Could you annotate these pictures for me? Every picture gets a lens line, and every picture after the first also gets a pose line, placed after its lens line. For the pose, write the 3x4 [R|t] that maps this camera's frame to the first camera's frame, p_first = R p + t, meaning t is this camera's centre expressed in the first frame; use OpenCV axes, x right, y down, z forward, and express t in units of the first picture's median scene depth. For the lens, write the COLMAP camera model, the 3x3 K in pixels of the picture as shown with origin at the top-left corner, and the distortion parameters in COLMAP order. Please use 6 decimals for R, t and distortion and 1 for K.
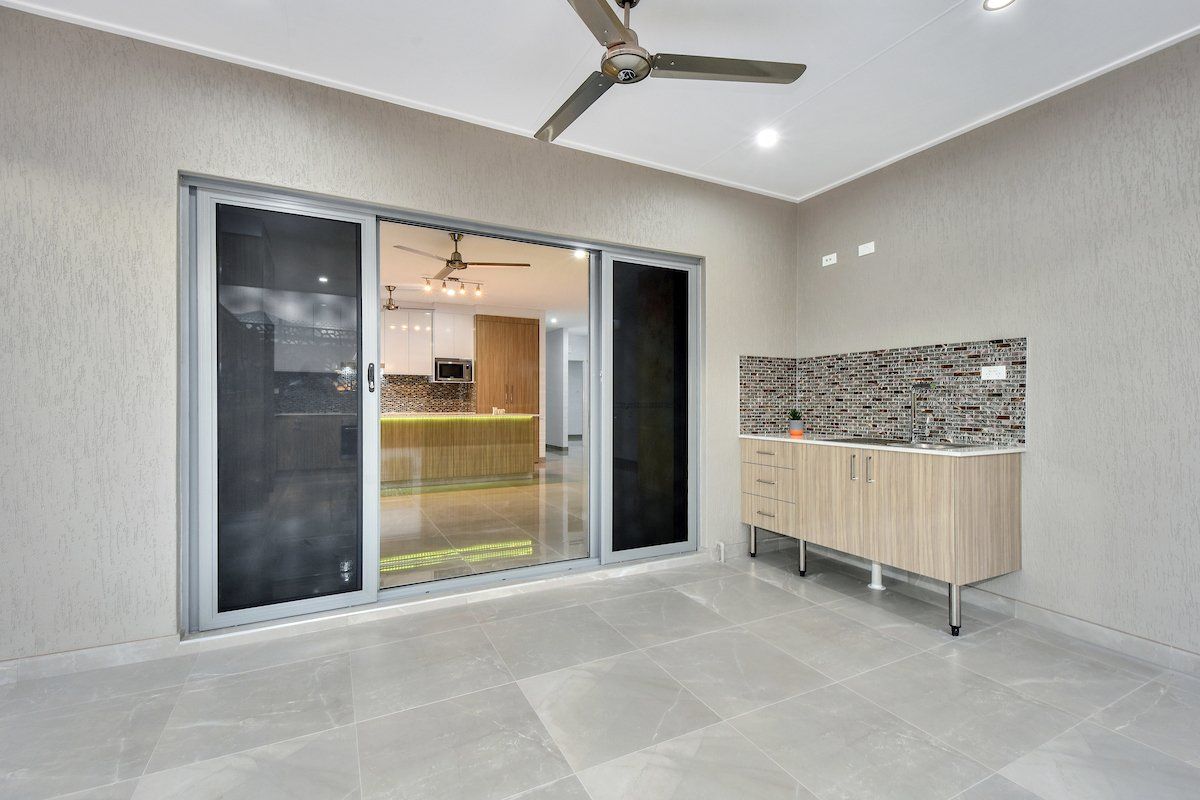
lens RADIAL K [[519.4, 0, 610.8], [0, 519.4, 403.1], [0, 0, 1]] dist [0.026066, -0.016237]
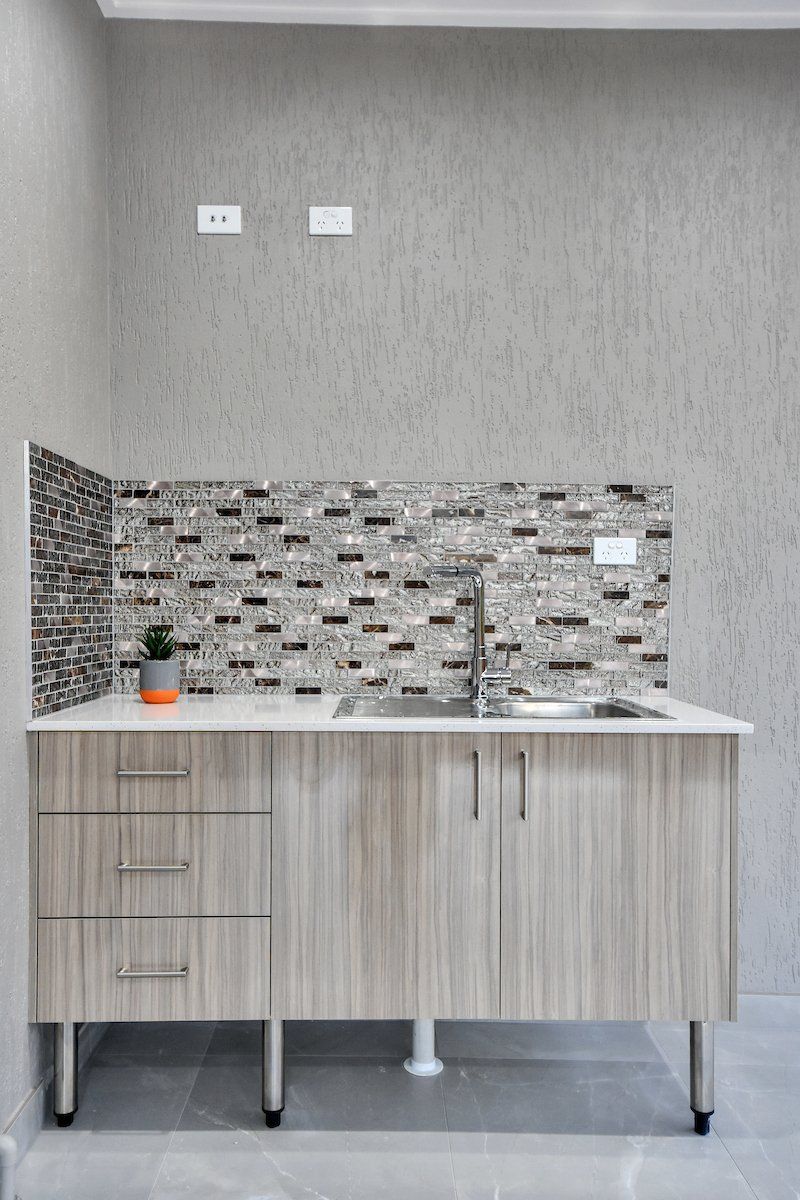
lens RADIAL K [[936.9, 0, 400.4], [0, 936.9, 621.4], [0, 0, 1]] dist [0.035759, 0.001644]
pose [[0.458813, -0.018563, 0.888339, -0.146069], [-0.005529, 0.999703, 0.023746, -0.009666], [-0.888515, -0.015806, 0.458574, 0.716992]]
